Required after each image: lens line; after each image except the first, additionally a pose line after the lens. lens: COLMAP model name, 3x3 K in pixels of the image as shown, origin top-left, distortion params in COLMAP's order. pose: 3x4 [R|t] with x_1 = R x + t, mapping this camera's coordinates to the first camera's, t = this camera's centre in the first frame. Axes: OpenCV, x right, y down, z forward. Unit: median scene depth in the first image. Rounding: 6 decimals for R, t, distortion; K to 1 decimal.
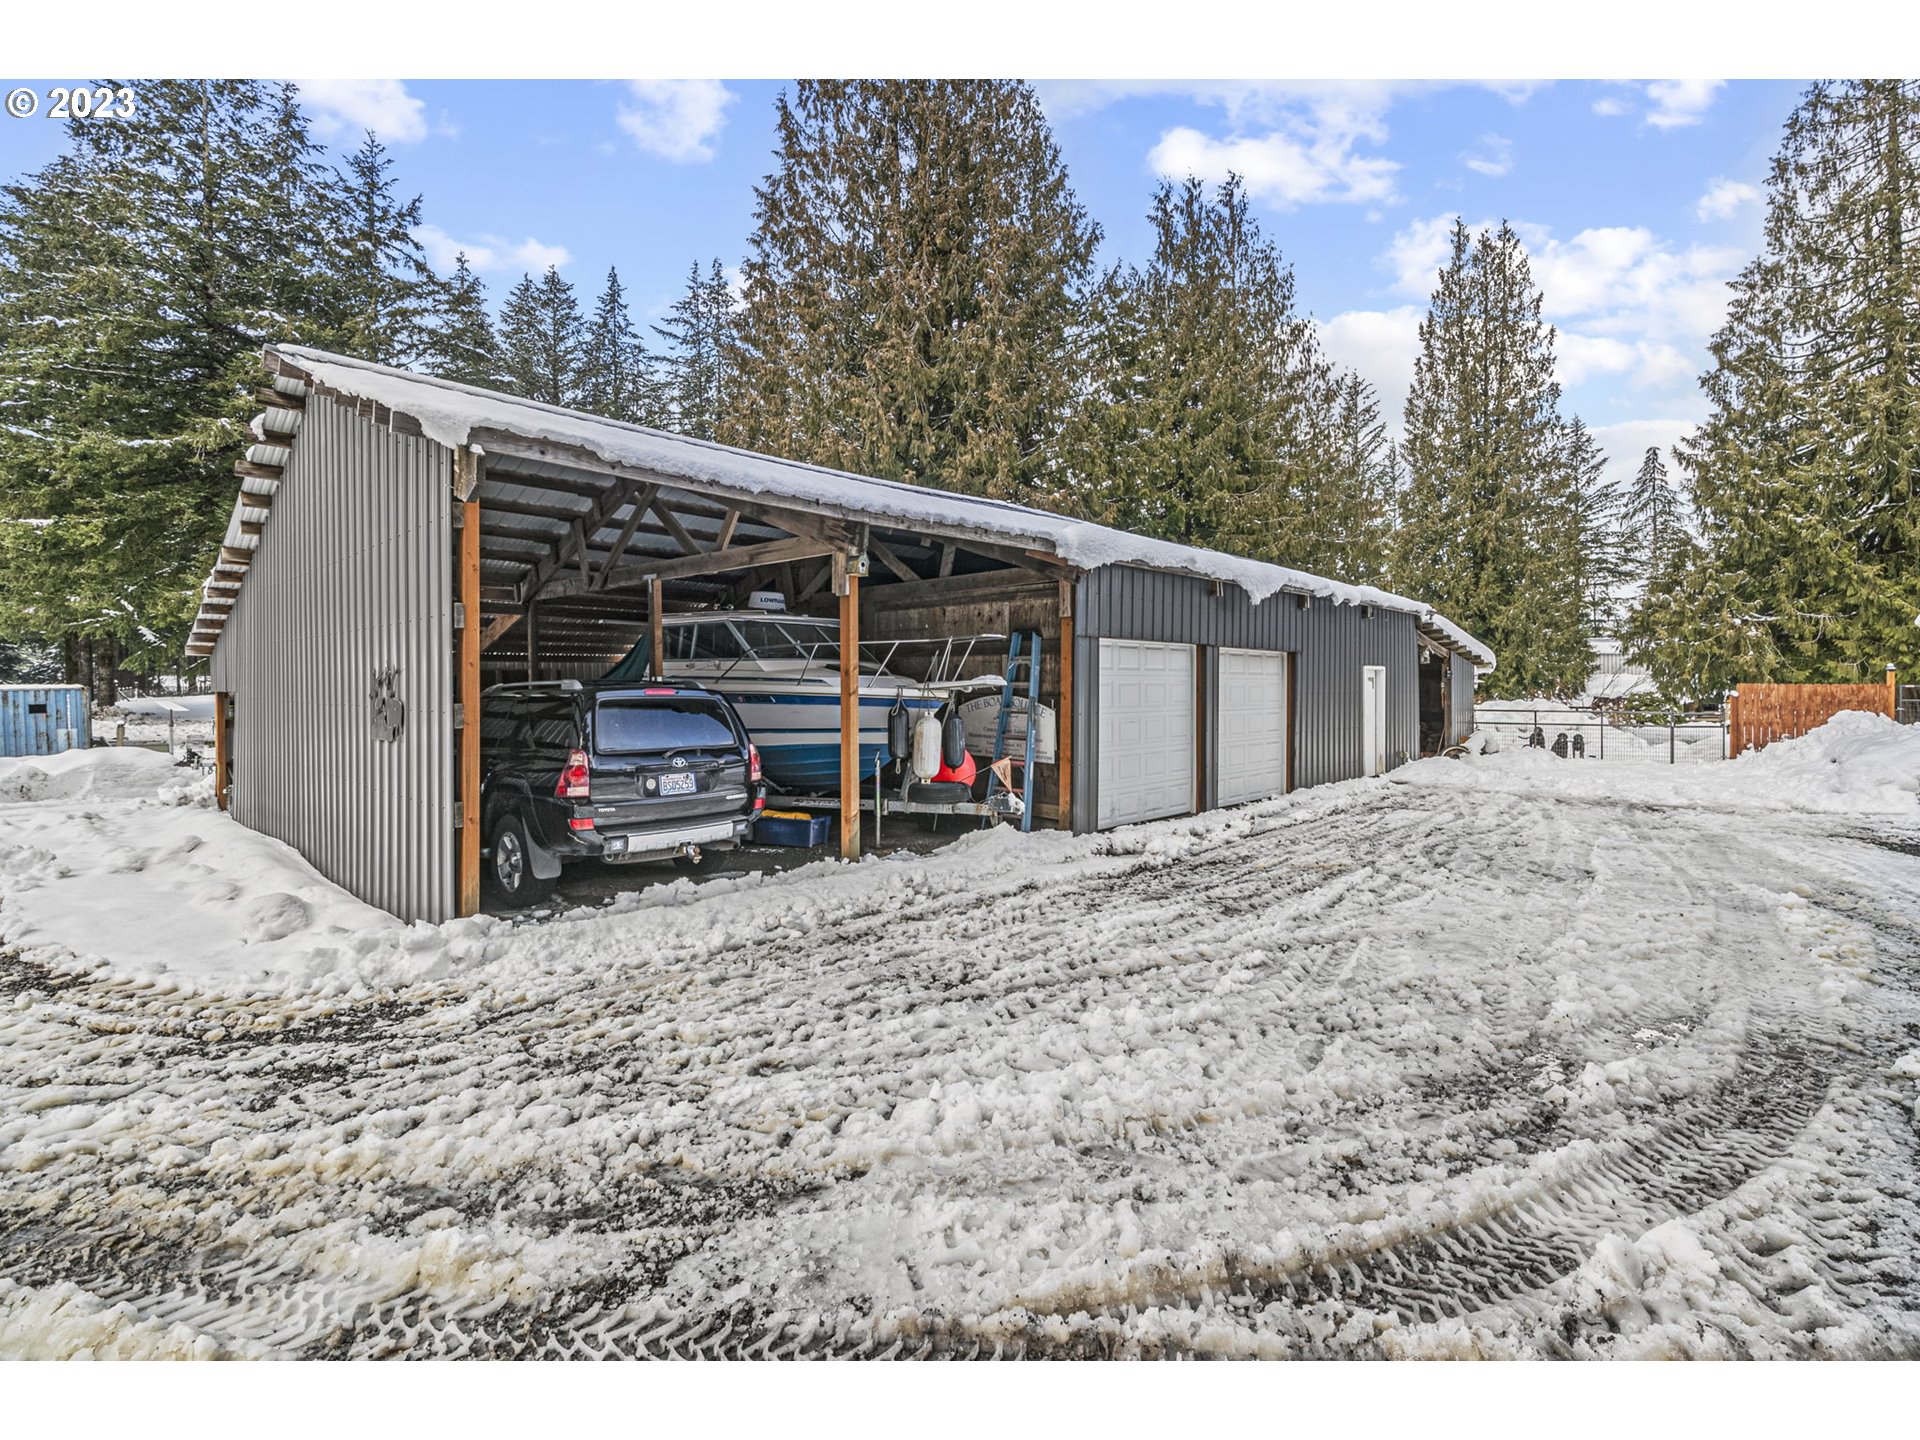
lens RADIAL K [[892.9, 0, 958.9], [0, 892.9, 693.9], [0, 0, 1]] dist [-0.014826, 0.005891]
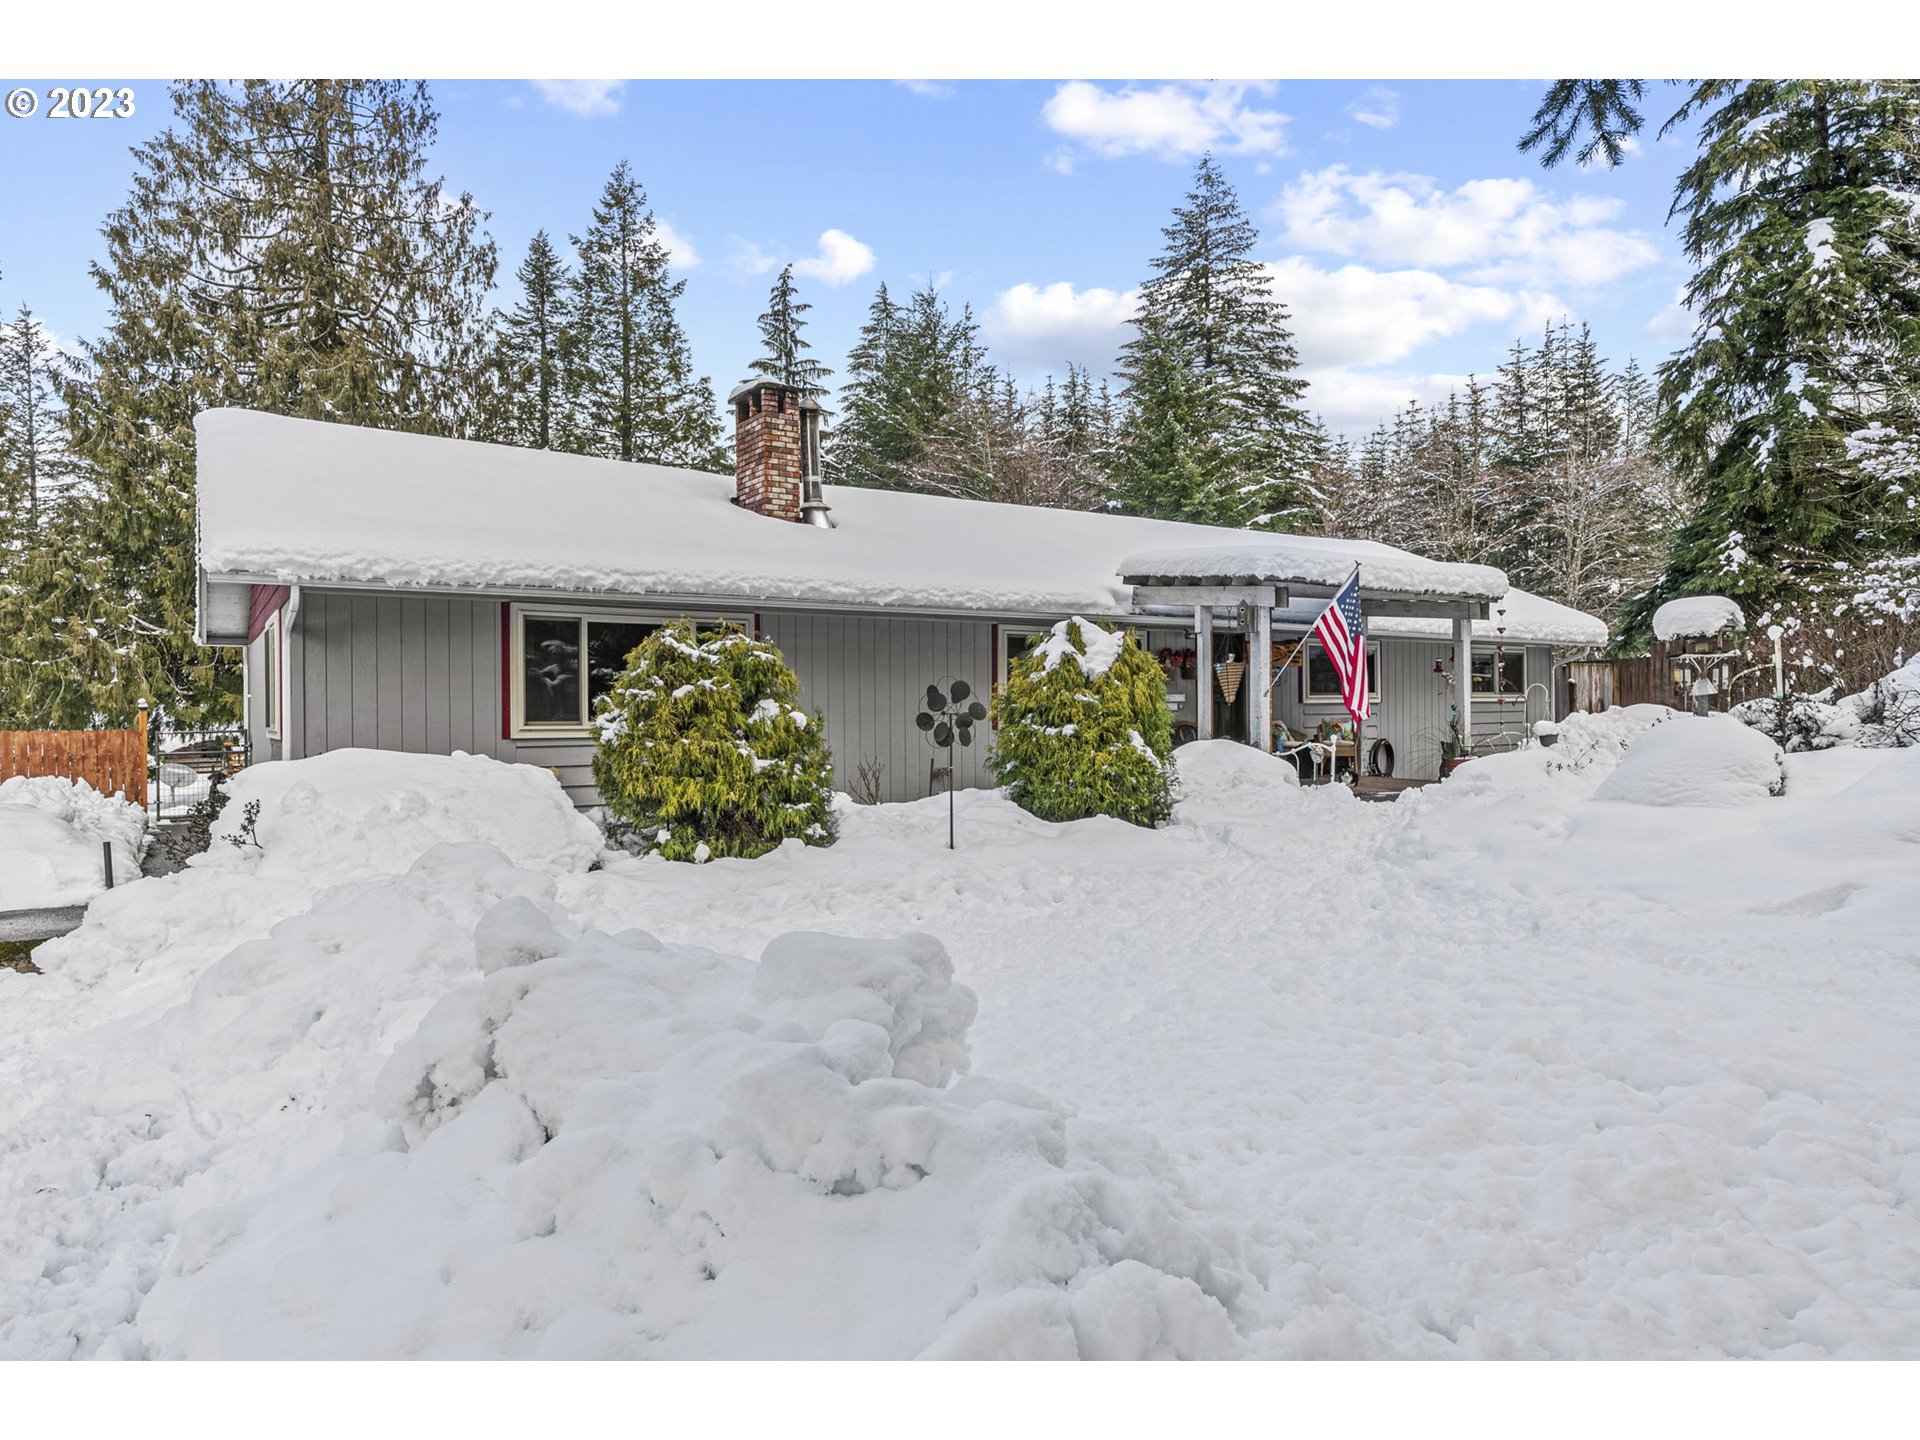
lens RADIAL K [[1112.8, 0, 969.3], [0, 1112.8, 712.3], [0, 0, 1]] dist [-0.004117, 0.001459]
pose [[0.370290, -0.004058, 0.928908, 0.419725], [0.016844, 0.999855, -0.002346, -0.009731], [-0.928764, 0.016515, 0.370304, 0.096723]]
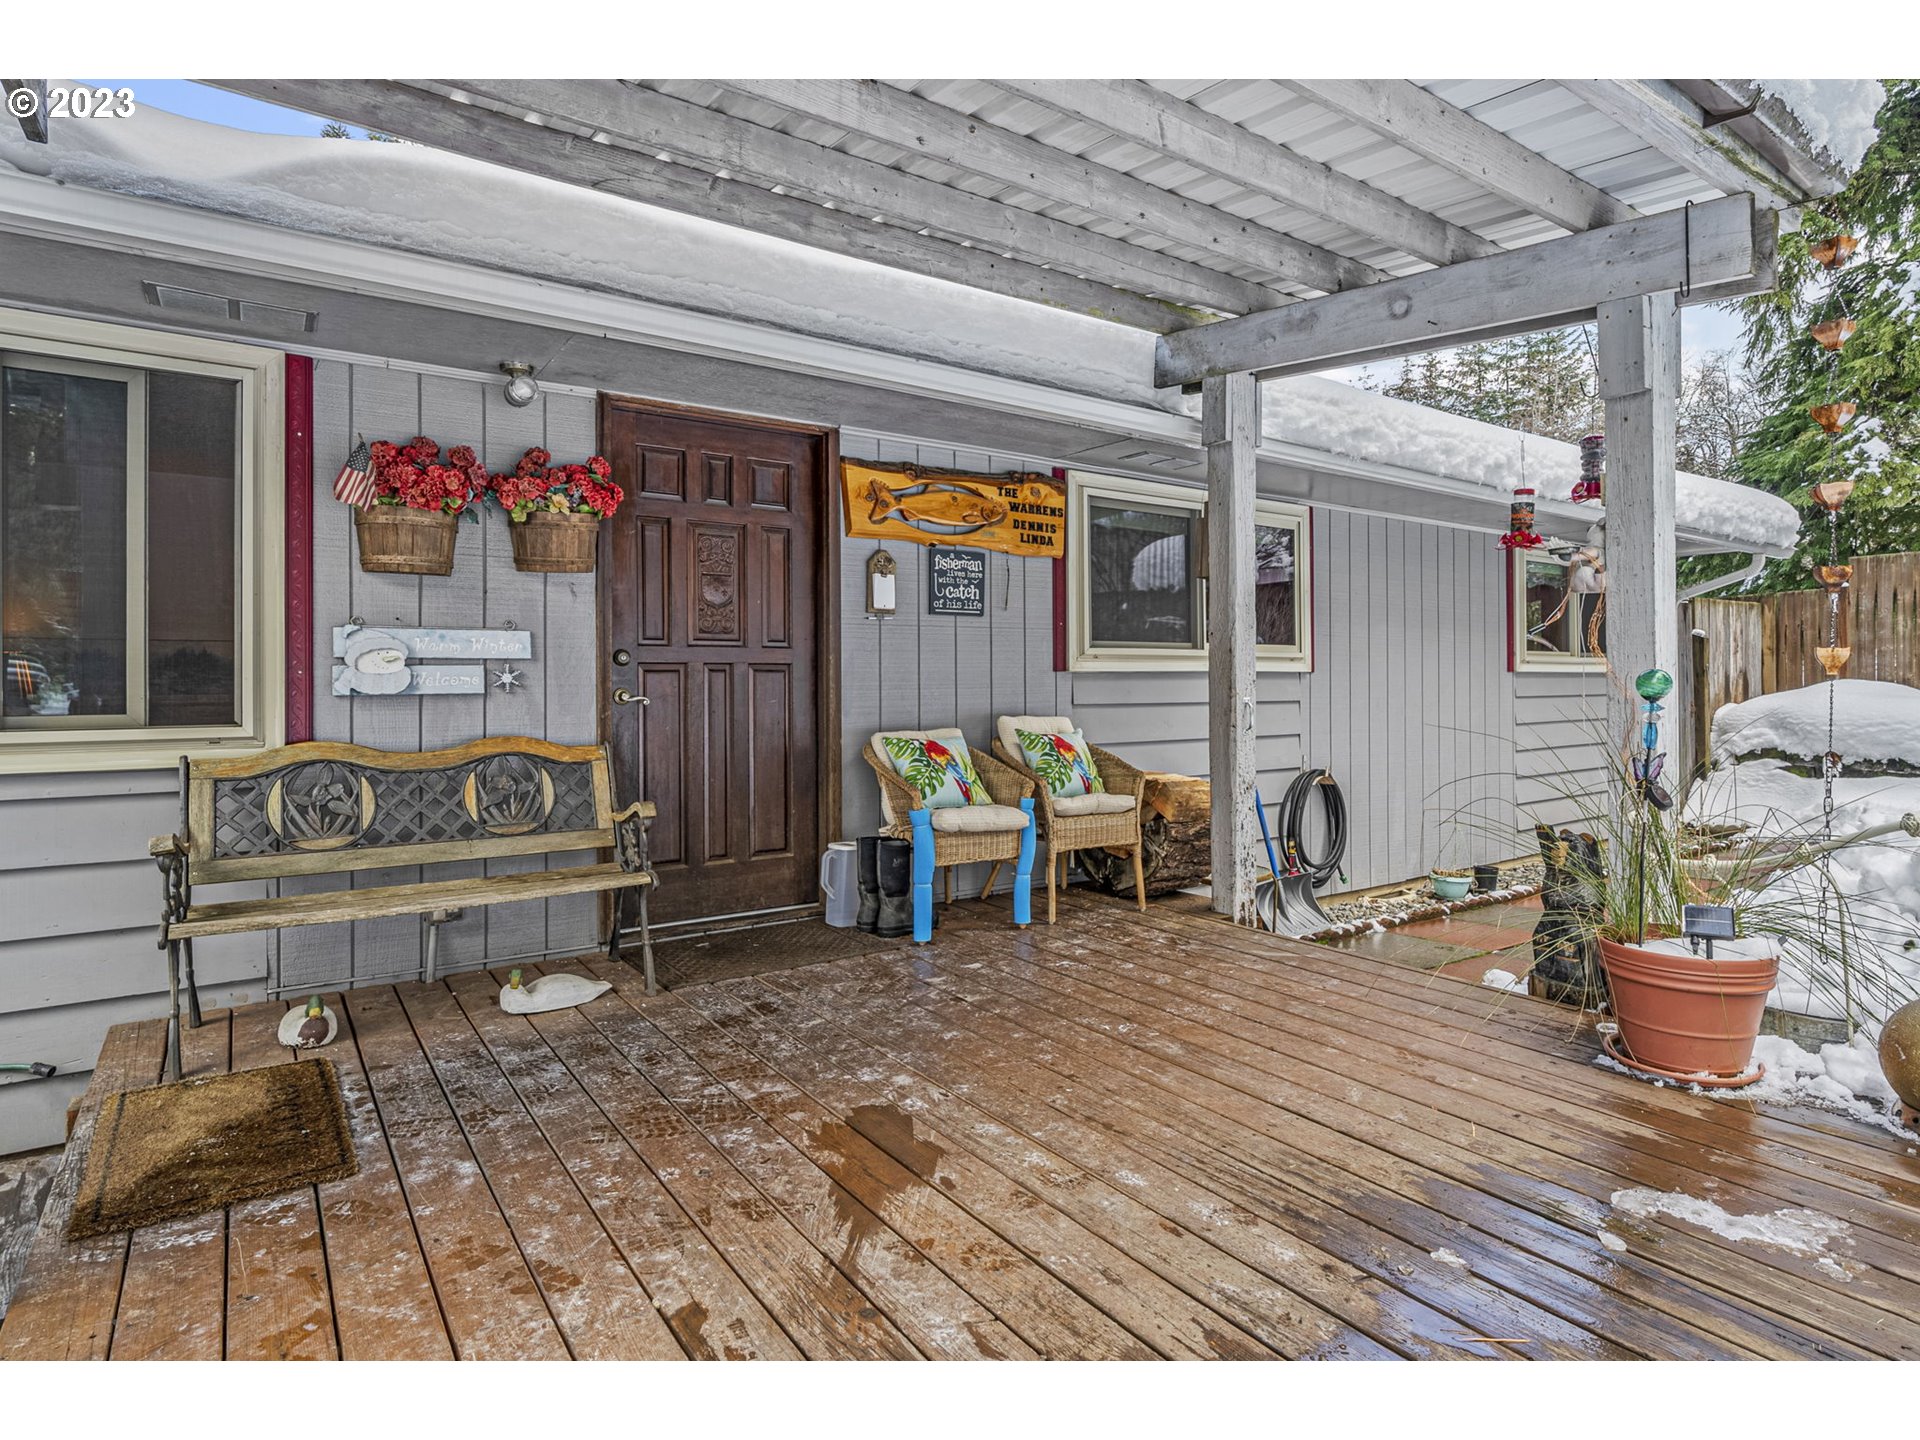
lens RADIAL K [[1087.3, 0, 965.7], [0, 1087.3, 703.1], [0, 0, 1]] dist [0.000105, 0.002007]
pose [[0.341578, -0.013937, 0.939750, 0.990341], [0.015325, 0.999840, 0.009258, -0.009257], [-0.939728, 0.011240, 0.341737, 0.105872]]
